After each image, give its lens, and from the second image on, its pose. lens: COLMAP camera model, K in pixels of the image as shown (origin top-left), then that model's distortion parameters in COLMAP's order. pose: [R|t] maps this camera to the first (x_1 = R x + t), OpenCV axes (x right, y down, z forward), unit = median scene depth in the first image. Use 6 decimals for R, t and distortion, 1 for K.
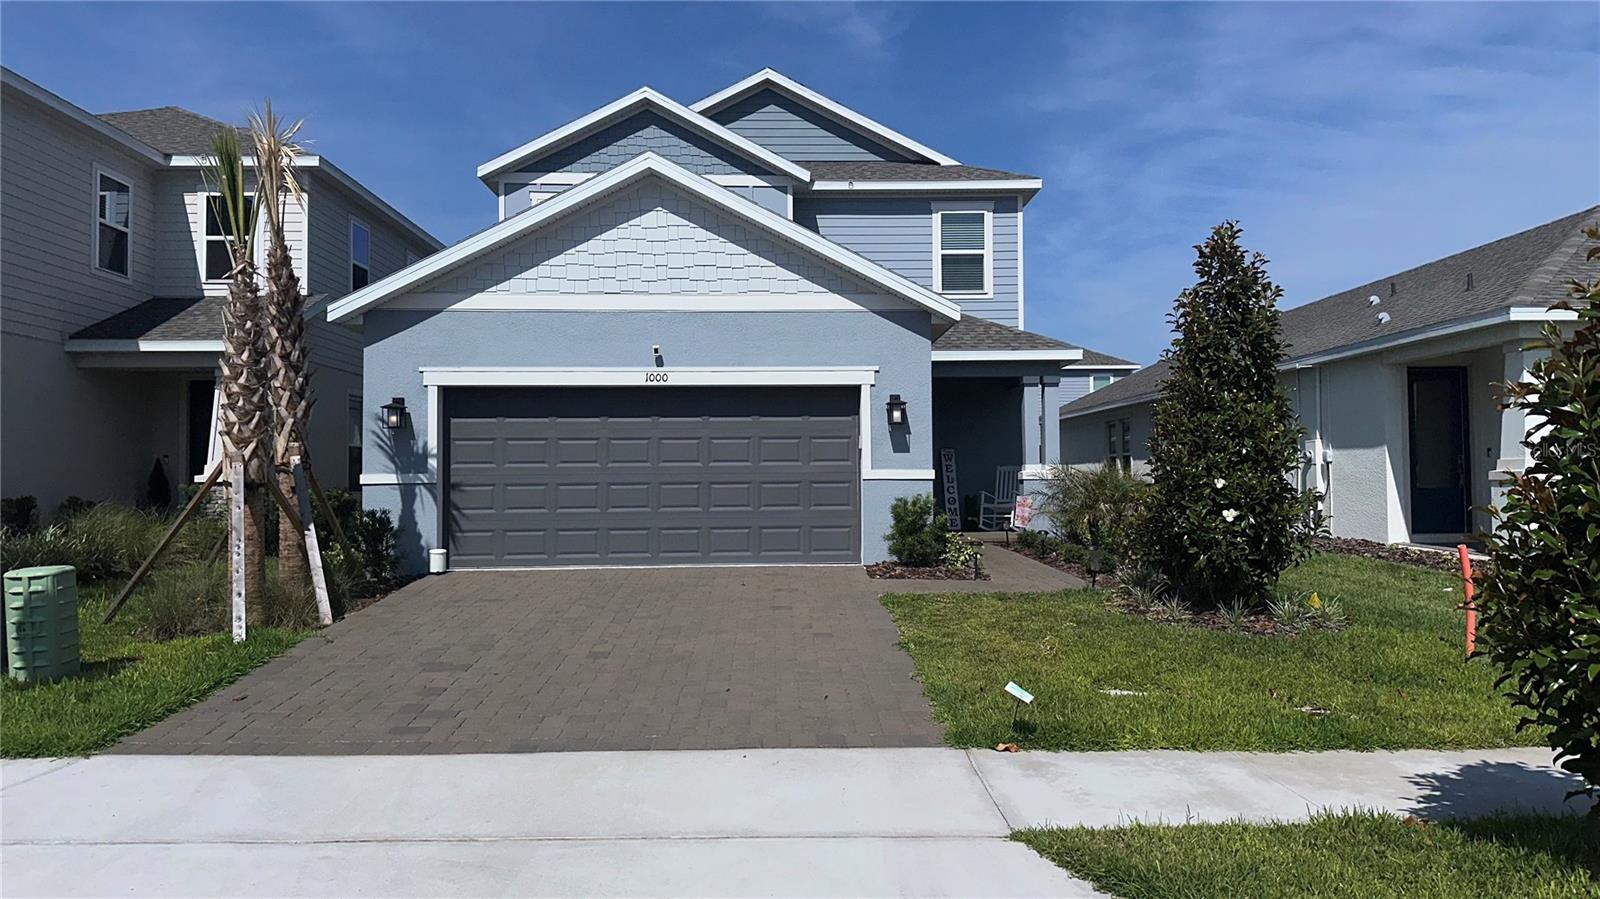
lens RADIAL K [[1170.6, 0, 805.9], [0, 1170.6, 447.1], [0, 0, 1]] dist [-0.003106, -0.021105]
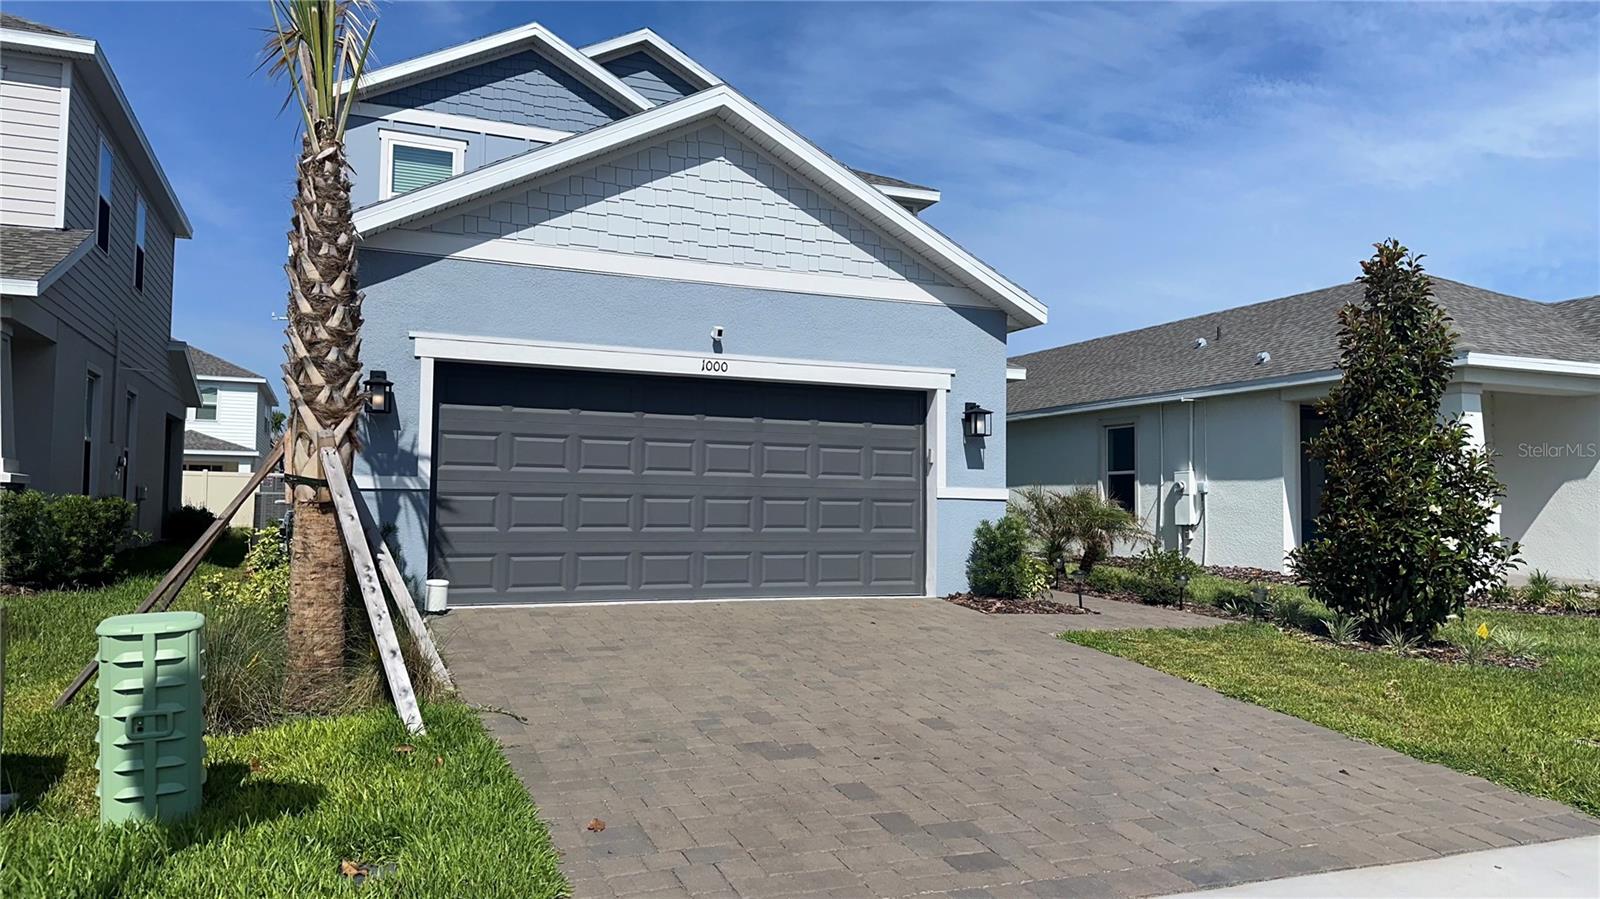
lens RADIAL K [[1170.6, 0, 802.5], [0, 1170.6, 454.7], [0, 0, 1]] dist [-0.003106, -0.021105]
pose [[0.931616, 0.036881, 0.361568, -0.359858], [-0.031038, 0.999277, -0.021957, 0.017561], [-0.362116, 0.009234, 0.932087, 0.225642]]
